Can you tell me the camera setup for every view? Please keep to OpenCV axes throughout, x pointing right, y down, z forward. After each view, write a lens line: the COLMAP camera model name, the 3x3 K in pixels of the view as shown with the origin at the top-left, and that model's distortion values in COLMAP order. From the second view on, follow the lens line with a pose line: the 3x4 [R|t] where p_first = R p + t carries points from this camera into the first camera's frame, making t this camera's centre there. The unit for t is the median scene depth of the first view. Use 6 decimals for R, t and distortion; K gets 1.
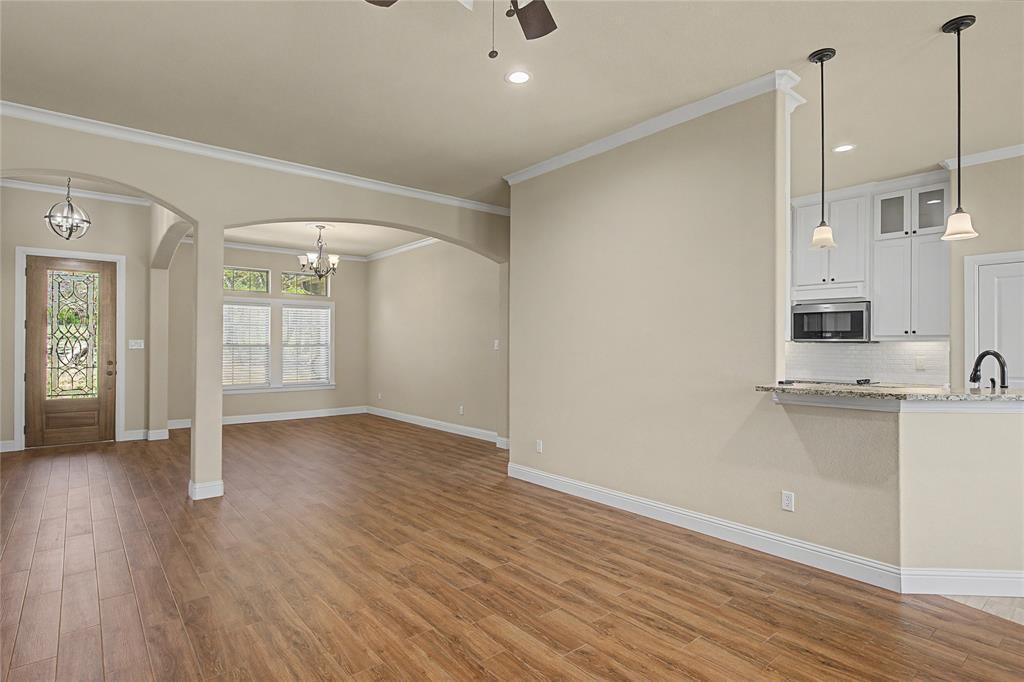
lens RADIAL K [[528.1, 0, 505.3], [0, 528.1, 338.1], [0, 0, 1]] dist [-0.011495, 0.005469]
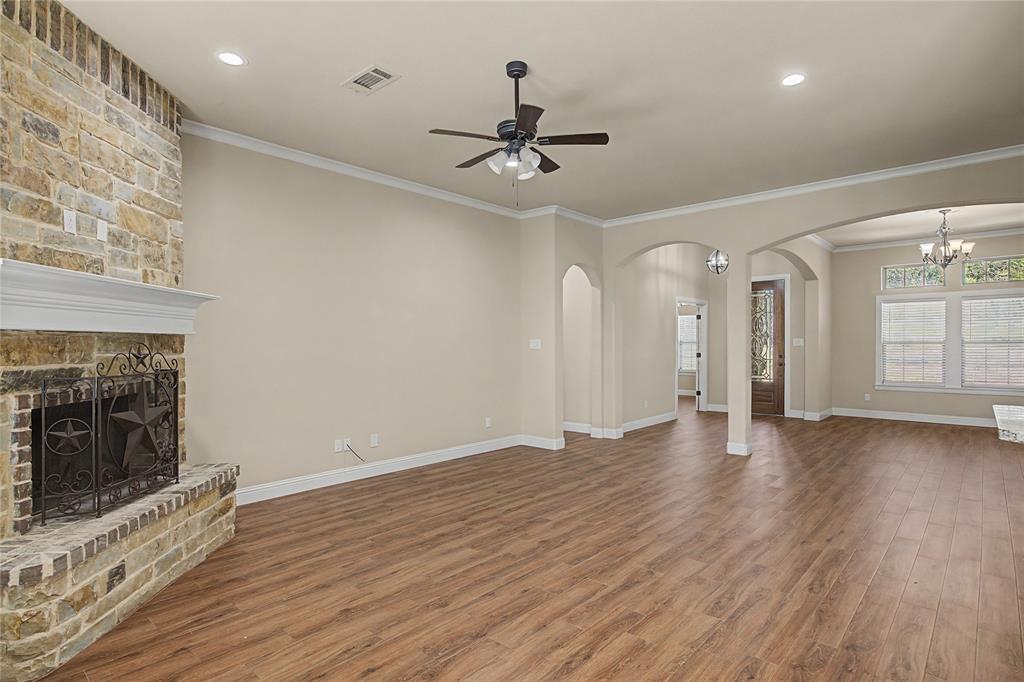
lens RADIAL K [[528.1, 0, 522.6], [0, 528.1, 350.2], [0, 0, 1]] dist [-0.011495, 0.005469]
pose [[0.165392, 0.010309, -0.986174, 0.473766], [0.017273, 0.999762, 0.013348, 0.003004], [0.986077, -0.019242, 0.165174, 0.157961]]
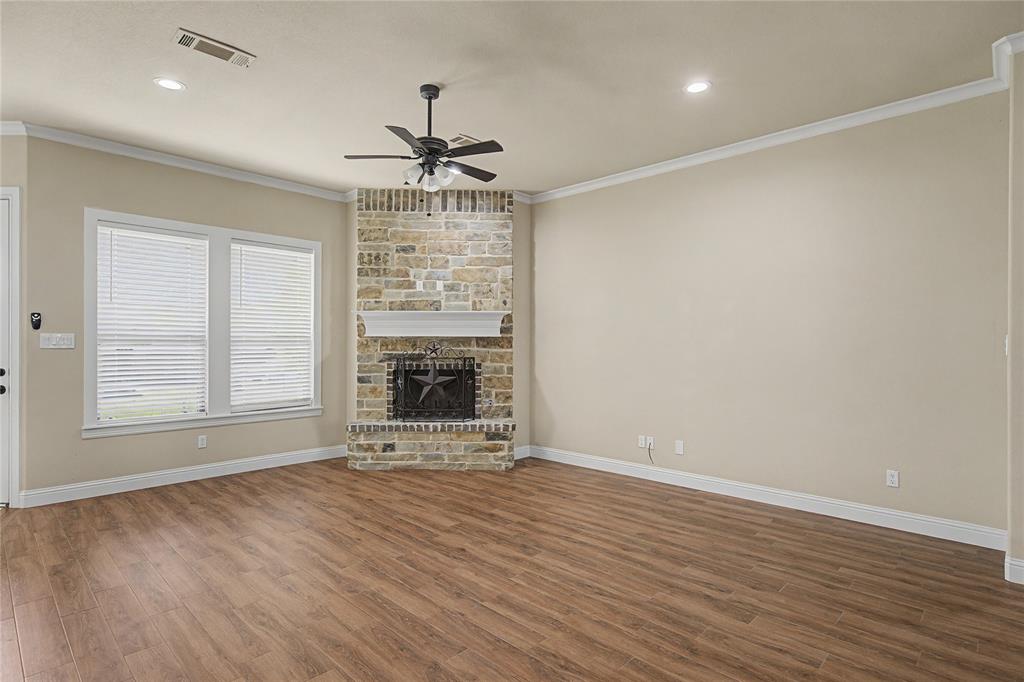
lens RADIAL K [[528.1, 0, 514.6], [0, 528.1, 342.4], [0, 0, 1]] dist [-0.011495, 0.005469]
pose [[-0.991992, -0.003399, -0.126254, -0.023717], [-0.001513, 0.999886, -0.015033, 0.010720], [0.126291, -0.014722, -0.991884, 0.769074]]
